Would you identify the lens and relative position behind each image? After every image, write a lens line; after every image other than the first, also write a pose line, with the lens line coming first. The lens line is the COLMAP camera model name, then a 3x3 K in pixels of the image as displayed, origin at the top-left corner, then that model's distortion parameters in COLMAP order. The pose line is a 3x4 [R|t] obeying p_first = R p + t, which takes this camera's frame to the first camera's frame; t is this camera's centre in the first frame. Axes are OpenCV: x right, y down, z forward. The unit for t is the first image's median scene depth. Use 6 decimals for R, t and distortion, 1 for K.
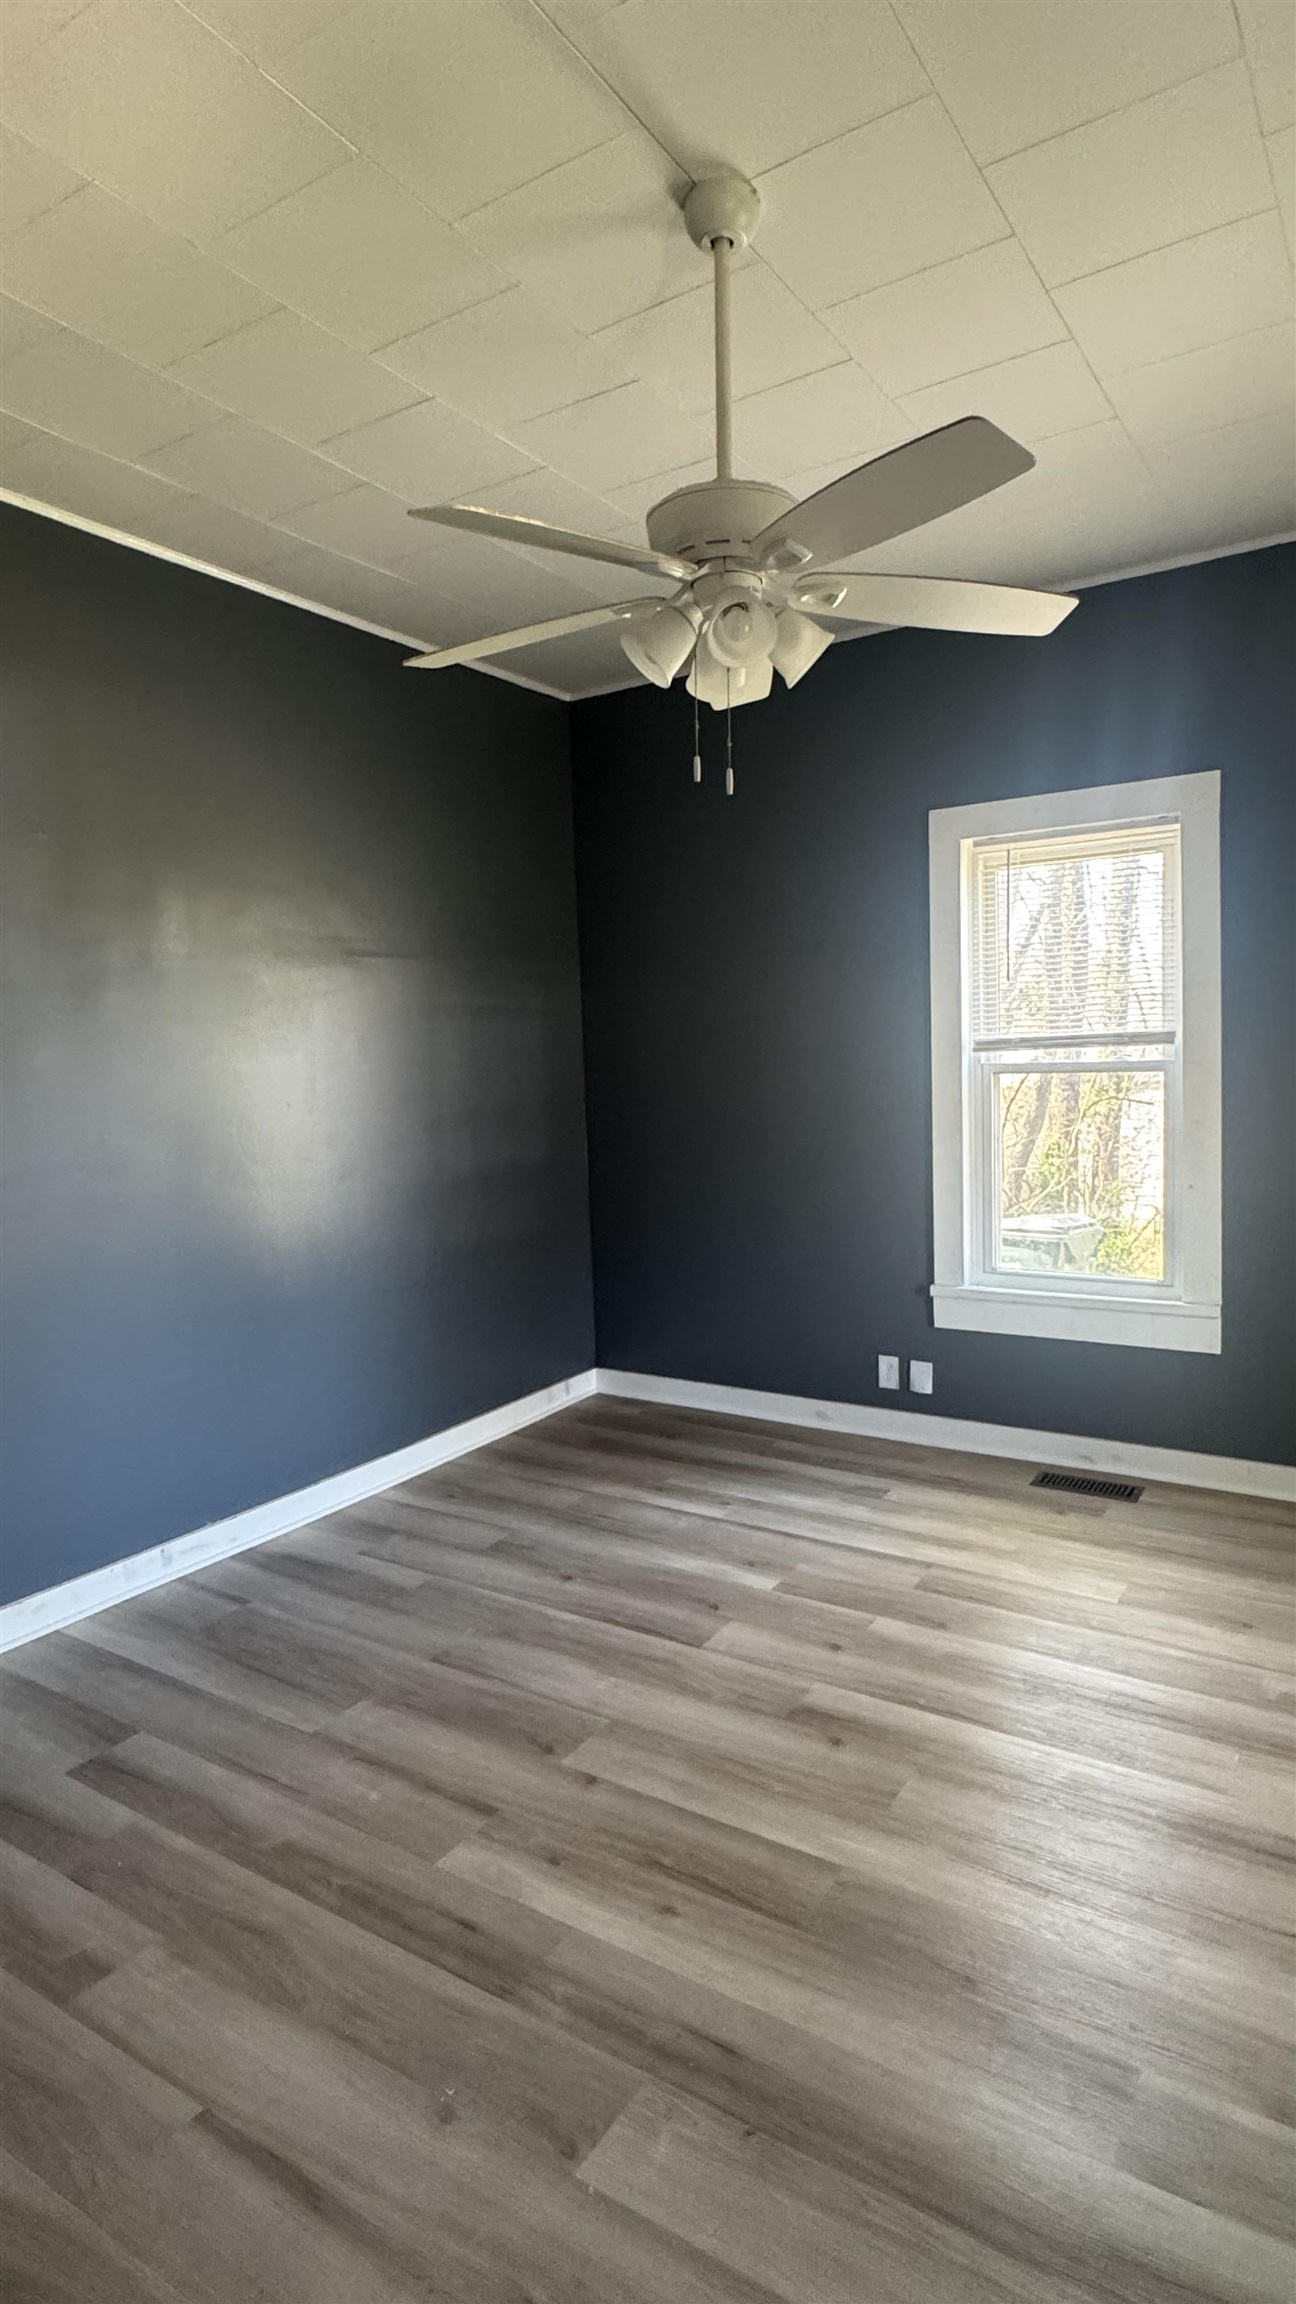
lens RADIAL K [[1241.8, 0, 646.9], [0, 1241.8, 1145.9], [0, 0, 1]] dist [0.000407, 0.000707]
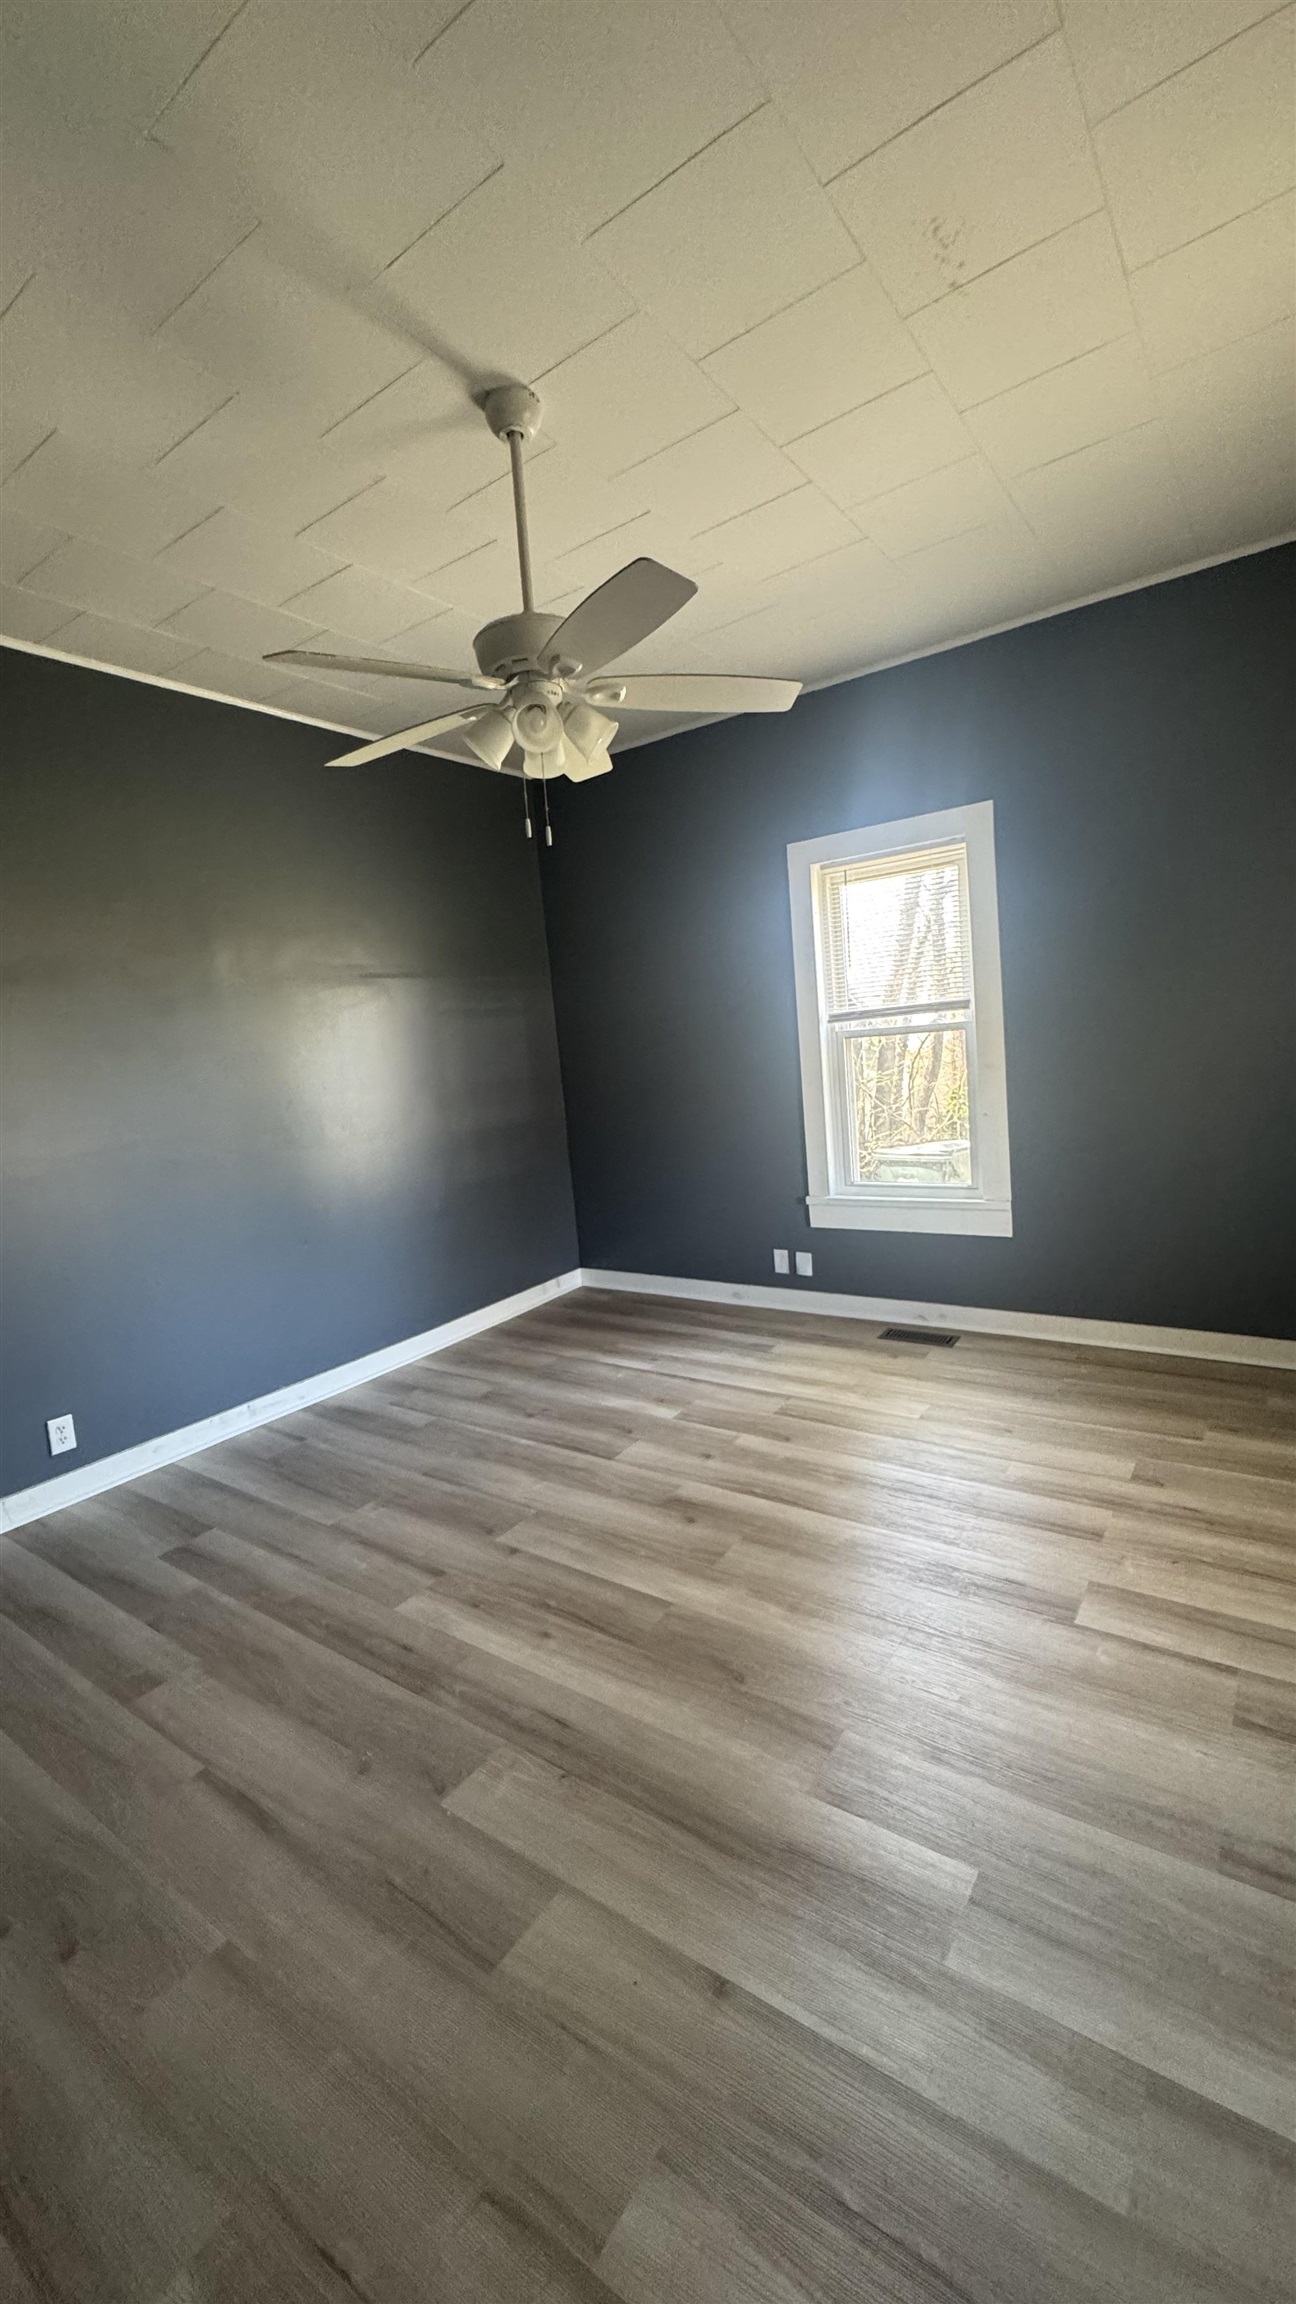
lens RADIAL K [[926.1, 0, 652.1], [0, 926.1, 1147.5], [0, 0, 1]] dist [0.002261, -0.000062]
pose [[0.997606, -0.048625, -0.049174, 0.159633], [0.050695, 0.997841, 0.041759, 0.010602], [0.047037, -0.044152, 0.997917, -0.027579]]
